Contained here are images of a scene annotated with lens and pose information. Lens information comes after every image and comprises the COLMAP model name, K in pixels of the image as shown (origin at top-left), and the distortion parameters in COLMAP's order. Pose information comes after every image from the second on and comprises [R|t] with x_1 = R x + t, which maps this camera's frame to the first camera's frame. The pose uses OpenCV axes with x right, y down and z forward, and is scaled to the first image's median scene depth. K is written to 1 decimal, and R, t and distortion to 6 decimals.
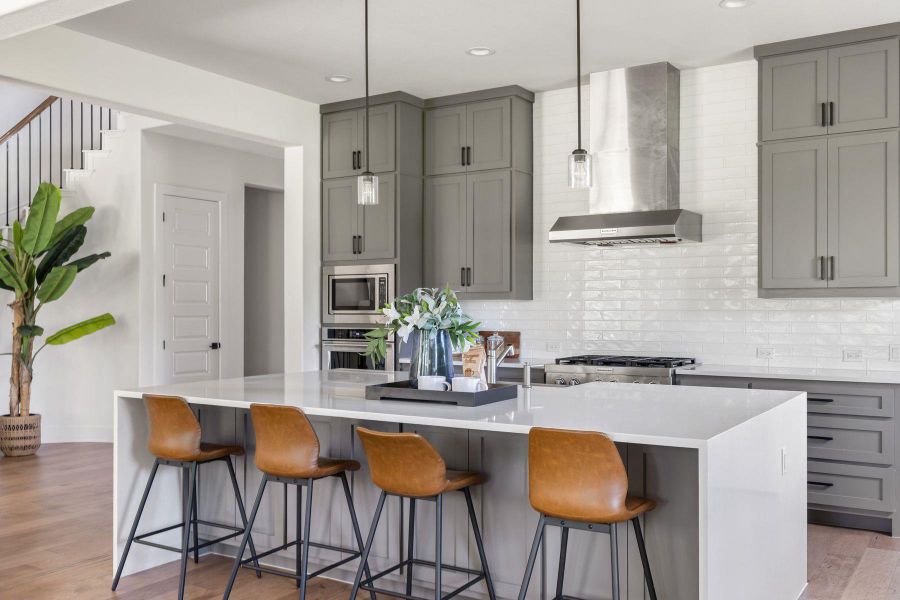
lens RADIAL K [[846.6, 0, 450.7], [0, 846.6, 303.7], [0, 0, 1]] dist [0.007878, 0.000000]
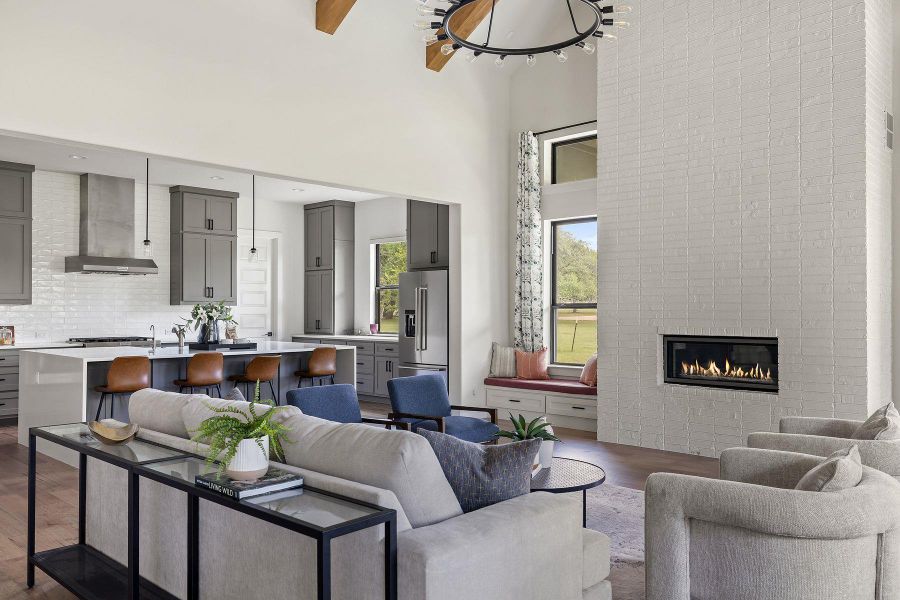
lens RADIAL K [[697.0, 0, 452.7], [0, 697.0, 305.2], [0, 0, 1]] dist [-0.000097, 0.007031]
pose [[0.185950, 0.005955, 0.982541, -0.986426], [-0.005549, 0.999972, -0.005011, -0.001146], [-0.982544, -0.004520, 0.185978, 0.005133]]
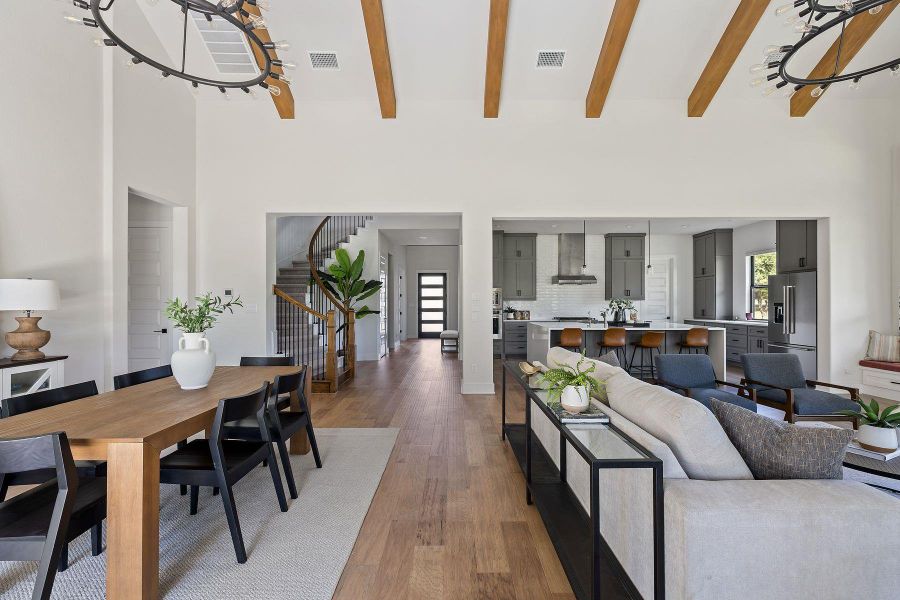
lens RADIAL K [[375.6, 0, 452.5], [0, 375.6, 301.6], [0, 0, 1]] dist [-0.003034, 0.000717]
pose [[0.842001, 0.000876, 0.539475, -0.911191], [-0.002044, 0.999997, 0.001567, -0.001448], [-0.539472, -0.002422, 0.842000, -0.022917]]
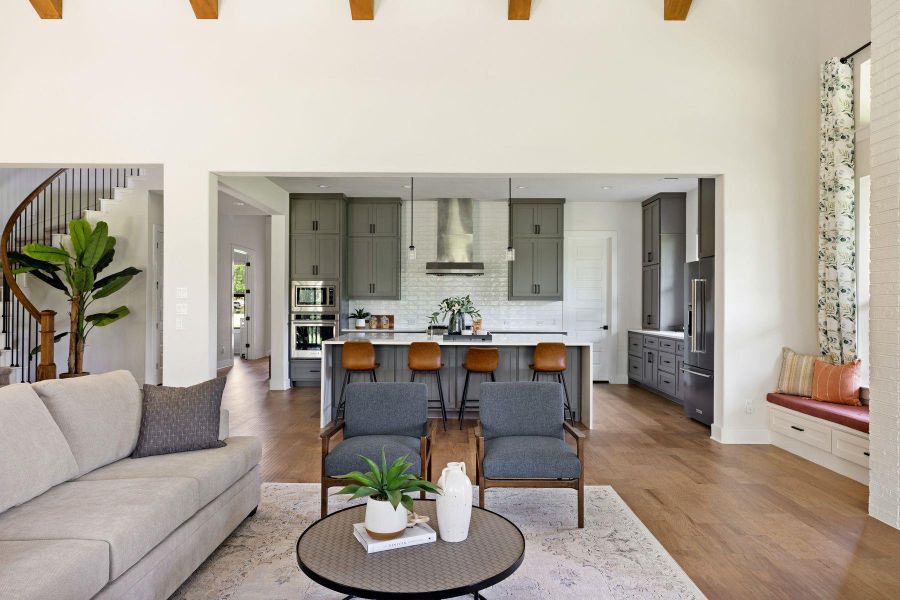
lens RADIAL K [[571.7, 0, 449.4], [0, 571.7, 300.8], [0, 0, 1]] dist [0.017670, -0.002060]
pose [[0.841296, 0.007414, 0.540524, -0.558933], [-0.007798, 0.999968, -0.001580, -0.000997], [-0.540519, -0.002886, 0.841327, -0.252308]]
